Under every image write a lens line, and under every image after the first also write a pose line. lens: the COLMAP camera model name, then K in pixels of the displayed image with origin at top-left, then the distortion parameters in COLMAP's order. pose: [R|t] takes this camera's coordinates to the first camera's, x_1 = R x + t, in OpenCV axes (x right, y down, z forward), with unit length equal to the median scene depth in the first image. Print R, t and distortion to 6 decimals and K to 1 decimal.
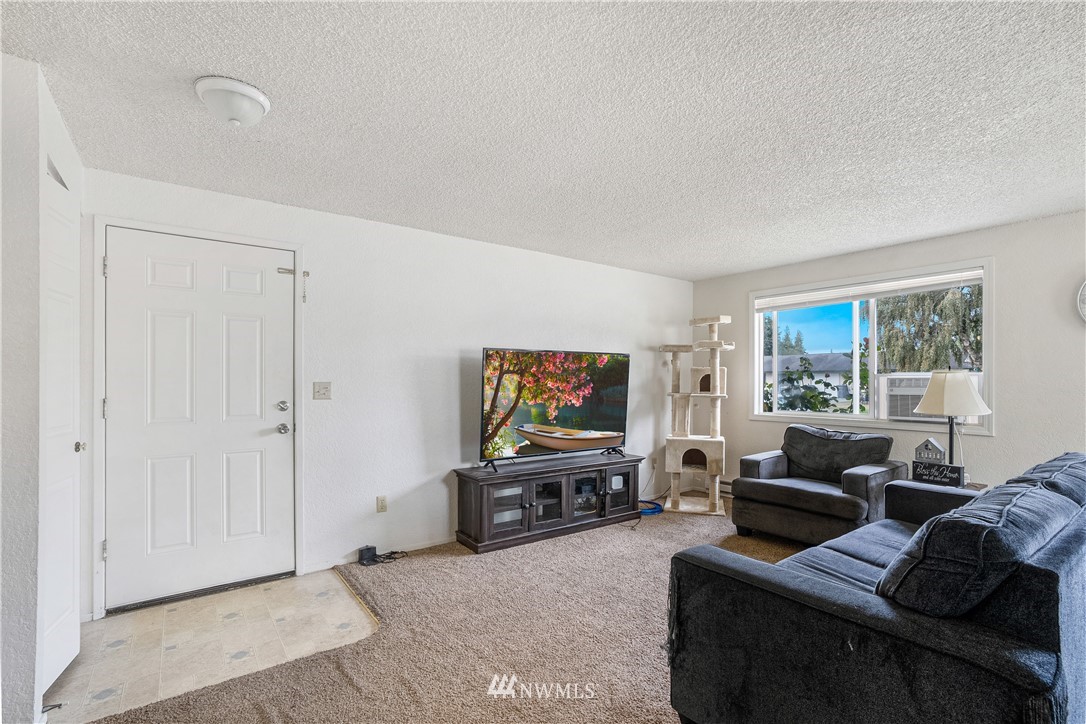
lens RADIAL K [[516.4, 0, 539.1], [0, 516.4, 381.6], [0, 0, 1]] dist [-0.049348, 0.000686]
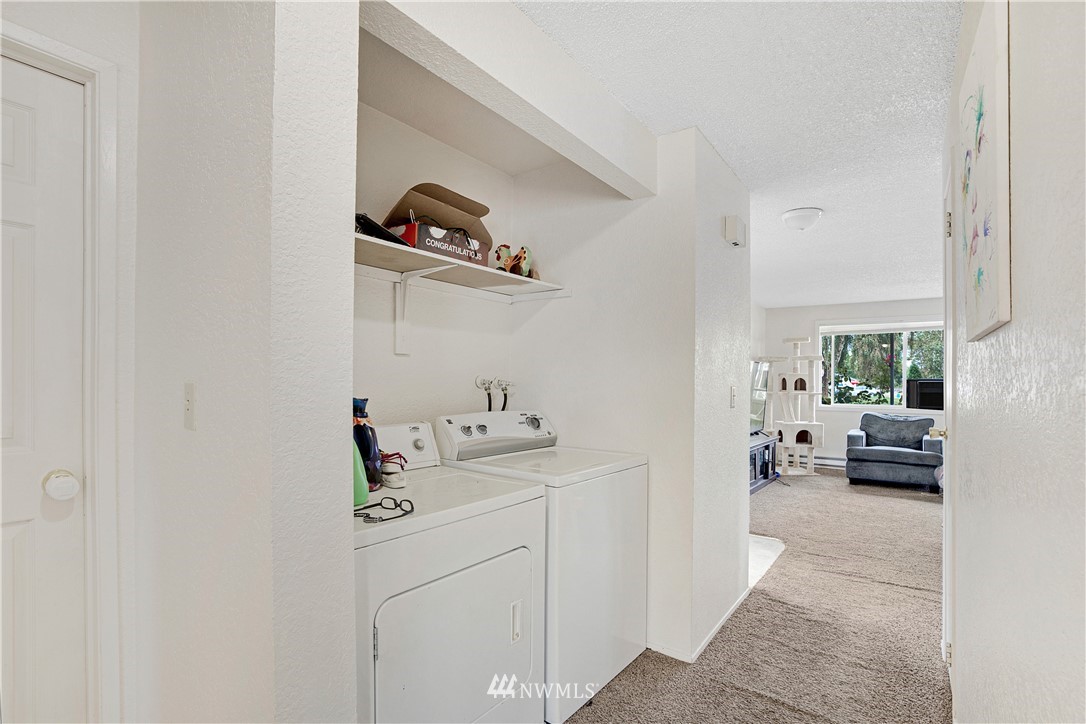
lens RADIAL K [[516.4, 0, 539.1], [0, 516.4, 381.6], [0, 0, 1]] dist [-0.049348, 0.000686]
pose [[0.960230, 0.003079, 0.279193, -0.949304], [-0.002403, 0.999993, -0.002764, 0.000376], [-0.279200, 0.001983, 0.960231, -0.191429]]
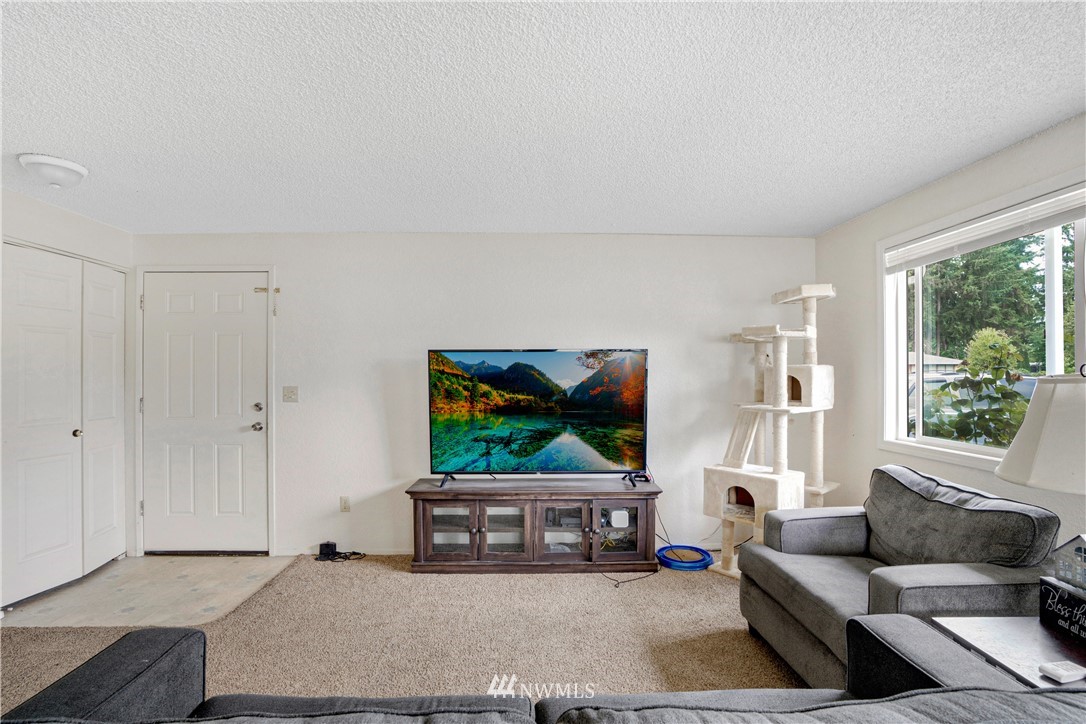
lens RADIAL K [[514.8, 0, 540.3], [0, 514.8, 376.0], [0, 0, 1]] dist [-0.064661, 0.000431]
pose [[0.815439, -0.001755, -0.578841, 0.559108], [0.001793, 0.999998, -0.000507, -0.017141], [0.578841, -0.000625, 0.815440, 0.361007]]
